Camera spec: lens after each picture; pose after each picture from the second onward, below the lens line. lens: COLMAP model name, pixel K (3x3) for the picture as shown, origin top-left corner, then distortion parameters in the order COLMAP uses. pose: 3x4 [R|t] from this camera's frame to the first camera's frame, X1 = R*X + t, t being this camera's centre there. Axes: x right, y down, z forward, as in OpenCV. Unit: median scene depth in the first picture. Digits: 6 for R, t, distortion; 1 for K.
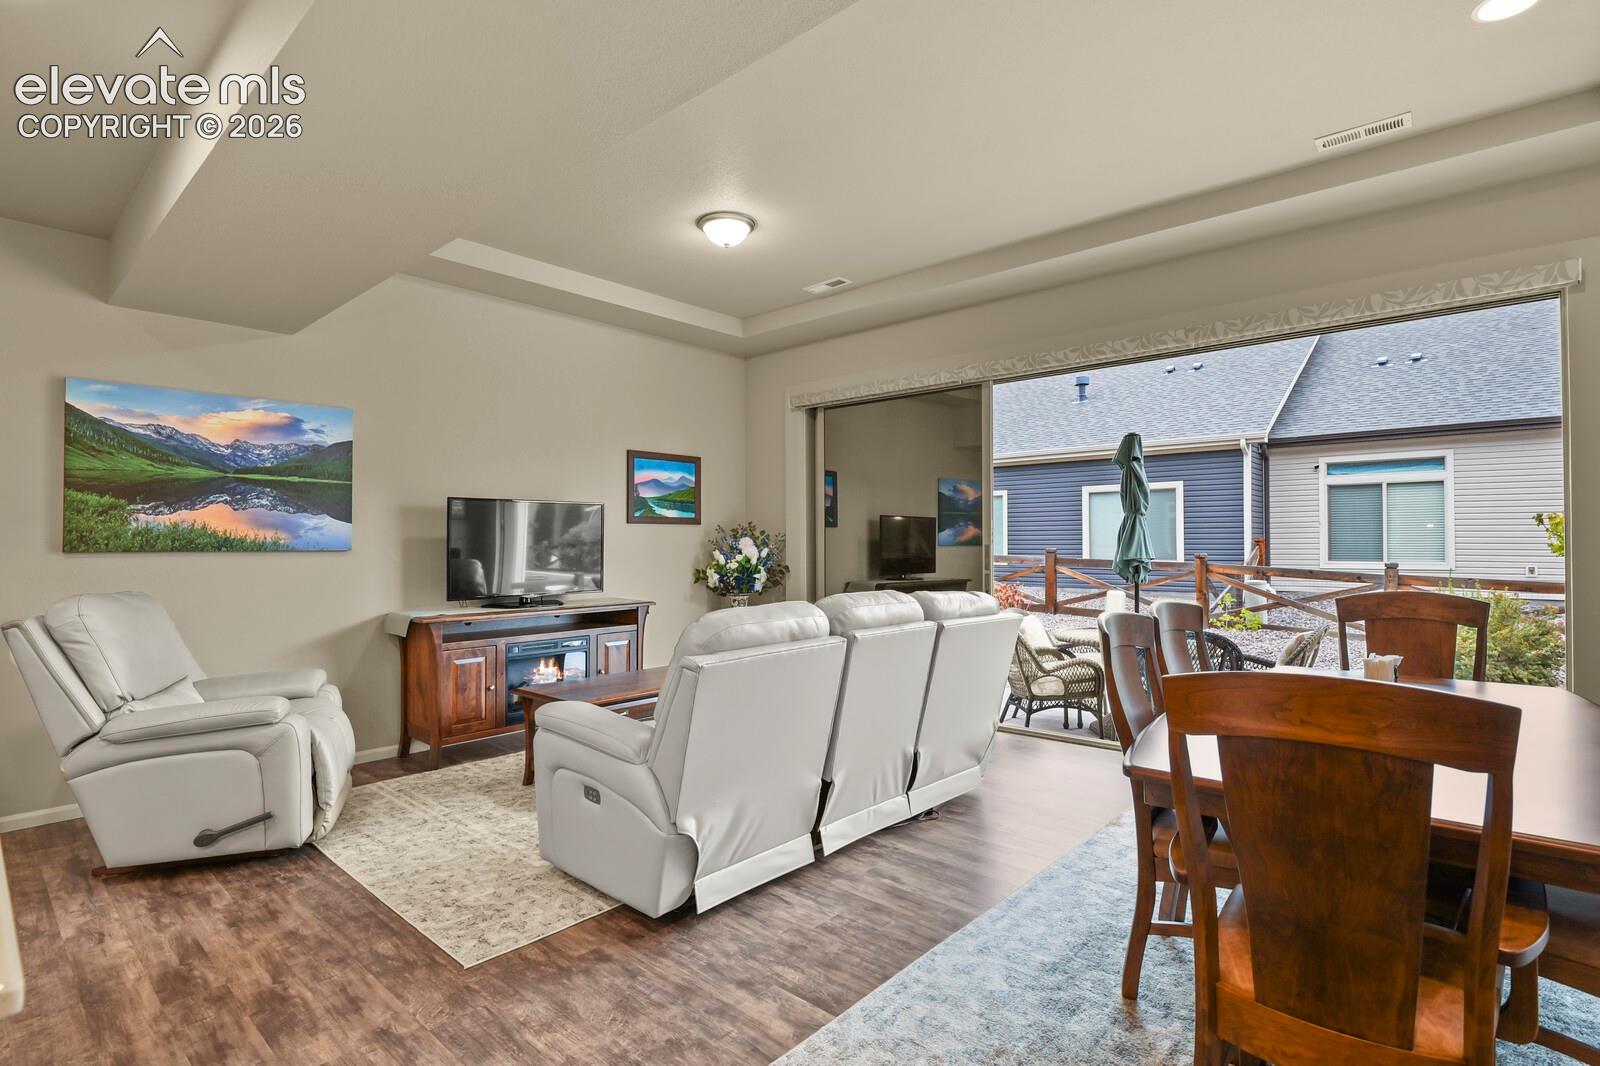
lens RADIAL K [[776.5, 0, 809.4], [0, 776.5, 534.5], [0, 0, 1]] dist [-0.013285, -0.003167]
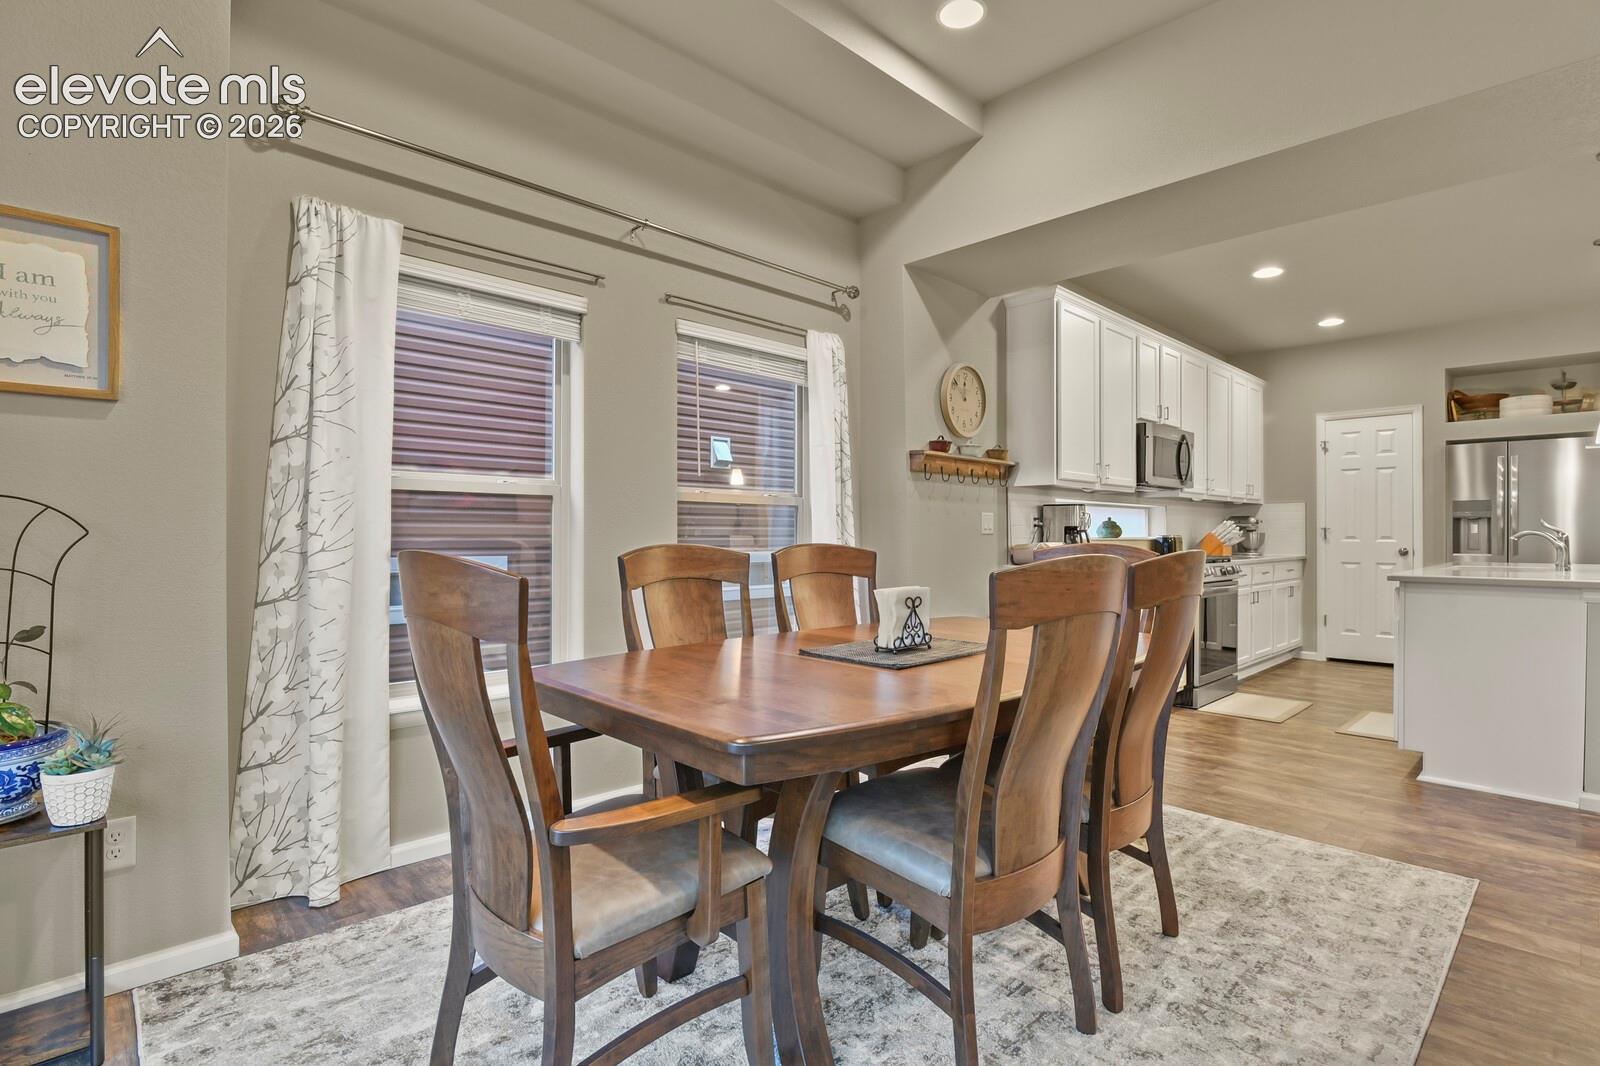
lens RADIAL K [[776.5, 0, 809.4], [0, 776.5, 534.5], [0, 0, 1]] dist [-0.013285, -0.003167]
pose [[-0.997255, 0.001642, 0.074022, 0.425181], [0.000815, 0.999937, -0.011191, 0.055101], [-0.074036, -0.011100, -0.997194, 1.072987]]
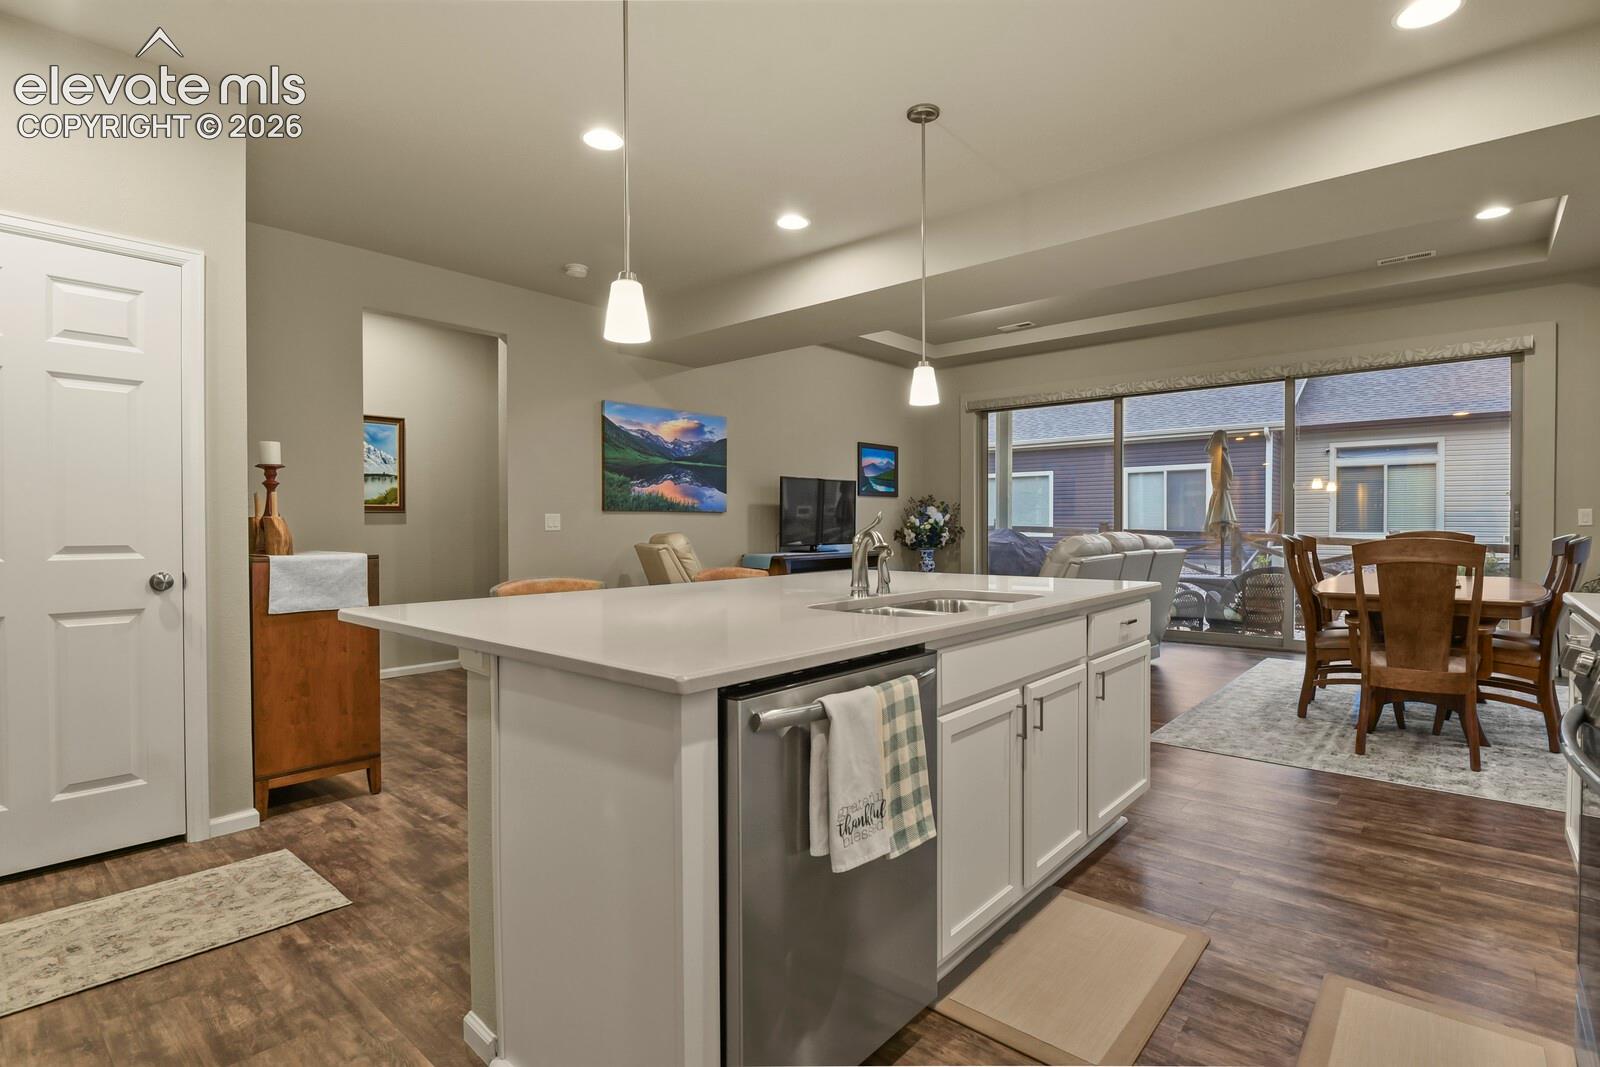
lens RADIAL K [[776.5, 0, 809.4], [0, 776.5, 535.0], [0, 0, 1]] dist [-0.013285, -0.003167]
pose [[0.999915, -0.000520, 0.013001, -0.499327], [0.000174, 0.999647, 0.026577, 0.028032], [-0.013010, -0.026573, 0.999562, -0.558153]]
